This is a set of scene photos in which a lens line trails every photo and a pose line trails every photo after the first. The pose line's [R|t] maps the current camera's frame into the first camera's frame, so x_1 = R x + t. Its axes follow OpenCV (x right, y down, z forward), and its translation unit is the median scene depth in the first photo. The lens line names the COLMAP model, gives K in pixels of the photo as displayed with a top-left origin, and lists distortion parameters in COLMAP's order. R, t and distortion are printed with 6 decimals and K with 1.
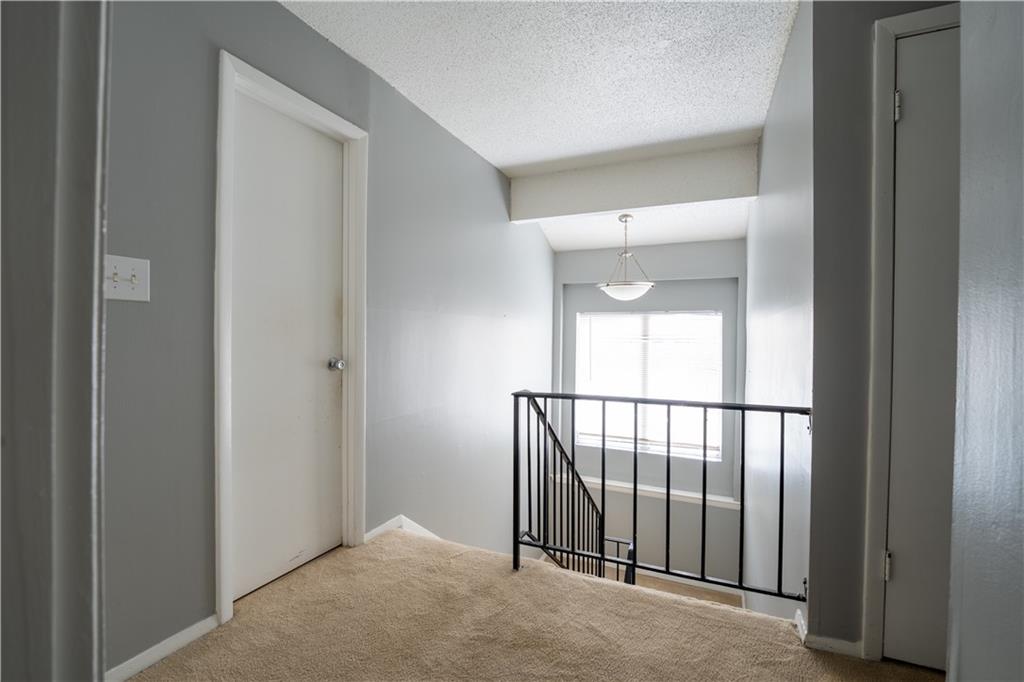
lens RADIAL K [[439.1, 0, 511.7], [0, 439.1, 337.2], [0, 0, 1]] dist [-0.026089, 0.005516]
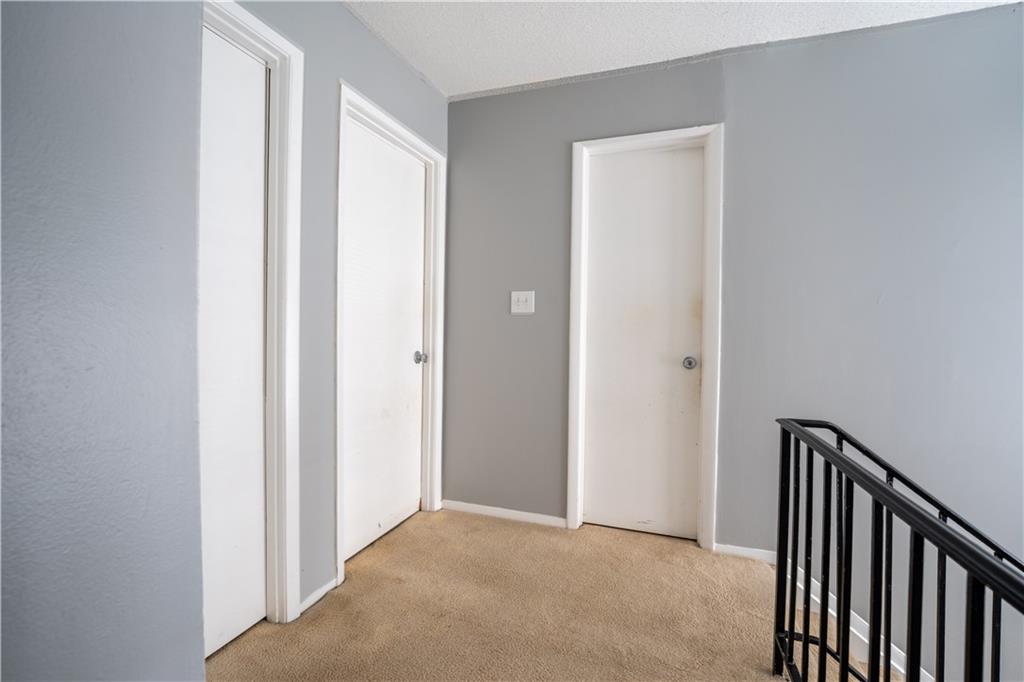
lens RADIAL K [[439.1, 0, 511.7], [0, 439.1, 337.2], [0, 0, 1]] dist [-0.026089, 0.005516]
pose [[0.107541, 0.003799, -0.994193, 0.622235], [-0.015234, 0.999882, 0.002172, 0.005655], [0.994084, 0.014912, 0.107586, 0.492896]]
